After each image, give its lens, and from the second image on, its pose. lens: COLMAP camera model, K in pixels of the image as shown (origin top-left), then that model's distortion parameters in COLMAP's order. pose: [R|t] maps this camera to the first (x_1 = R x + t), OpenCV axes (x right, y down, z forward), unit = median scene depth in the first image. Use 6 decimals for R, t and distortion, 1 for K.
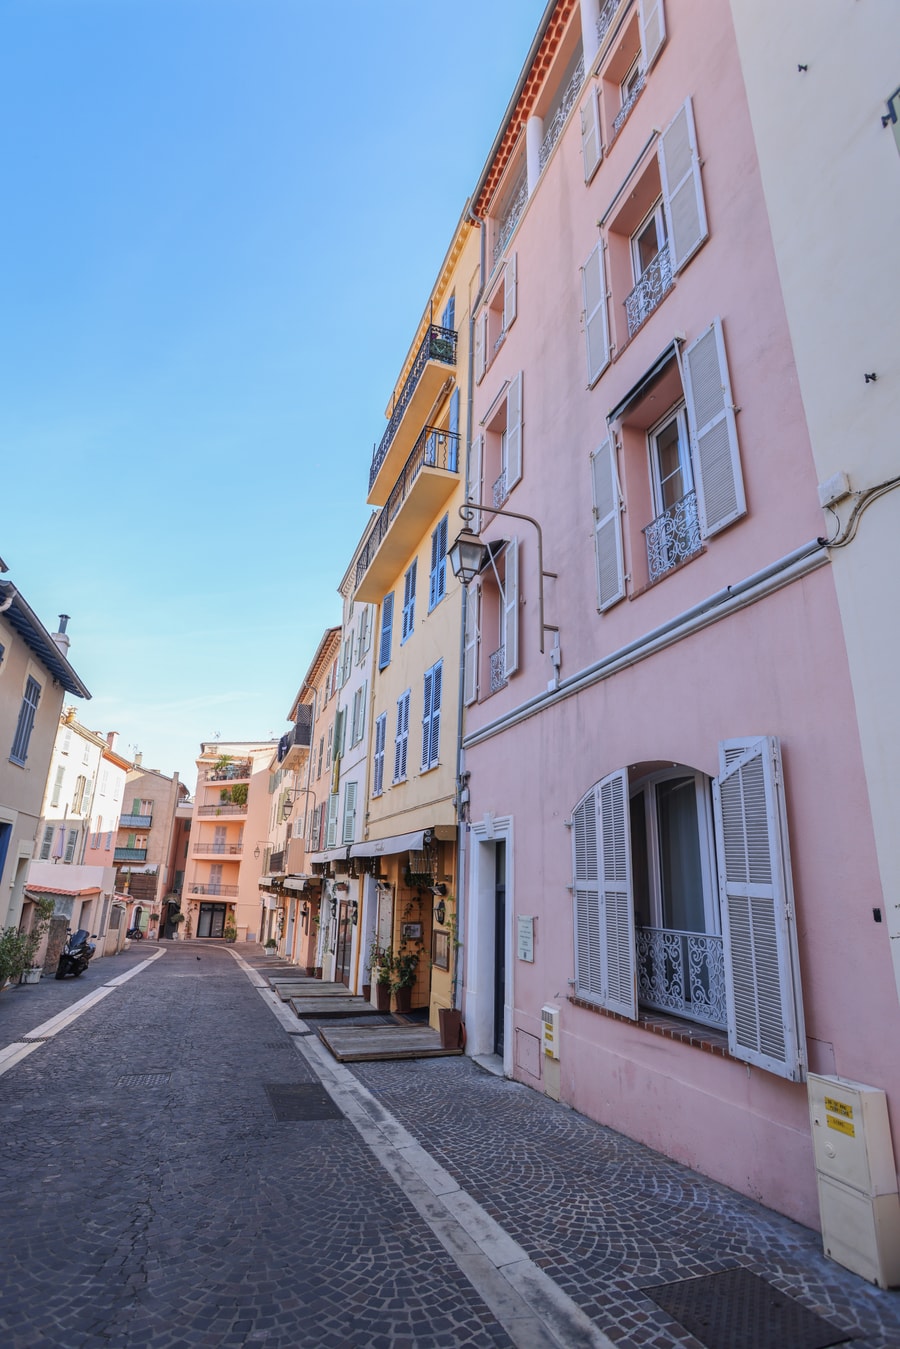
lens RADIAL K [[647.4, 0, 448.2], [0, 647.4, 678.1], [0, 0, 1]] dist [-0.029687, 0.001226]
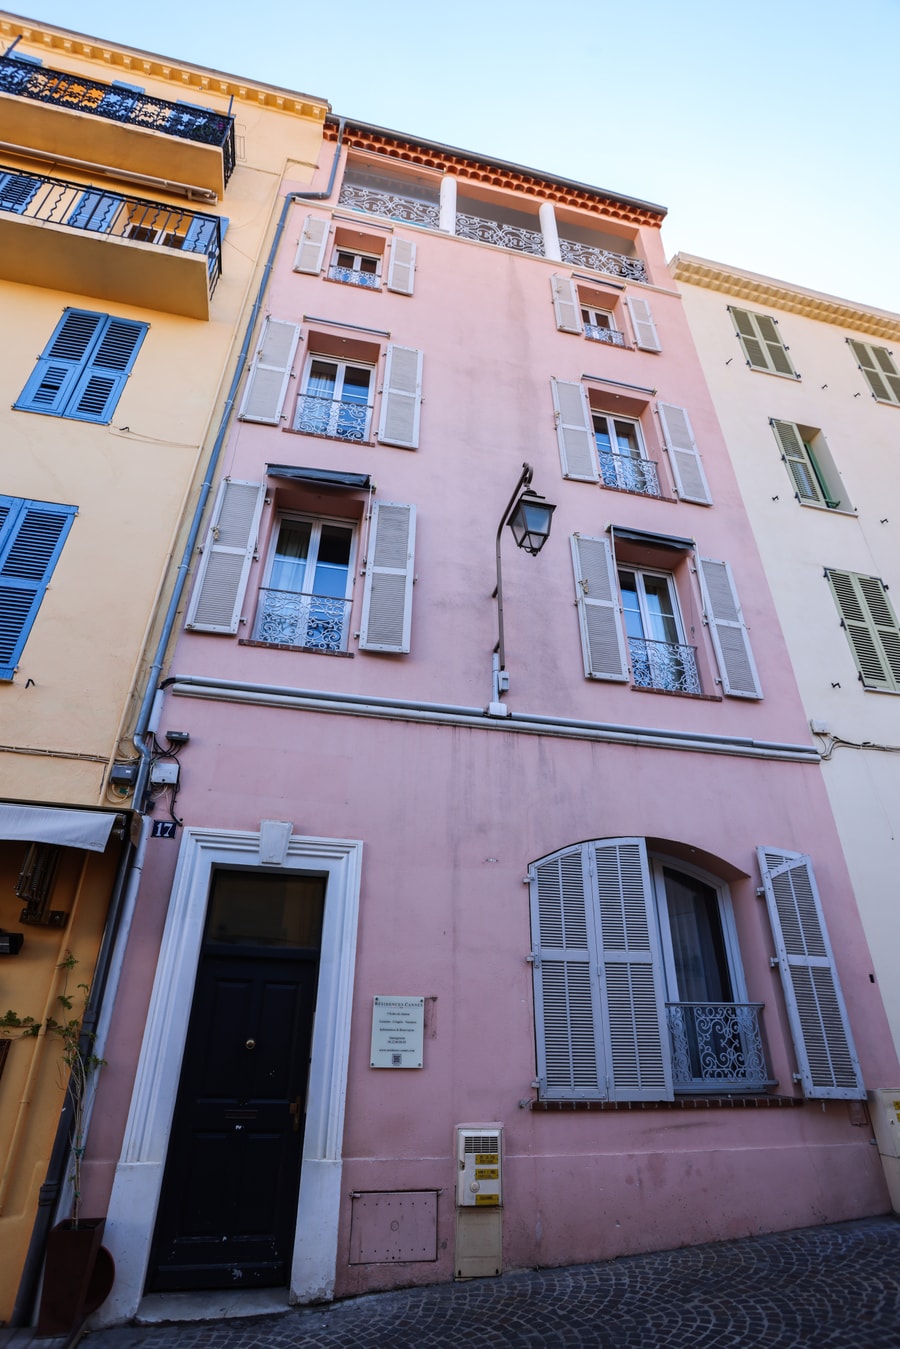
lens RADIAL K [[647.4, 0, 447.2], [0, 647.4, 672.9], [0, 0, 1]] dist [-0.029687, 0.001226]
pose [[0.106459, 0.459488, 0.881781, -0.826673], [-0.310179, 0.857913, -0.409602, 0.453878], [-0.944699, -0.229904, 0.233856, 1.176187]]
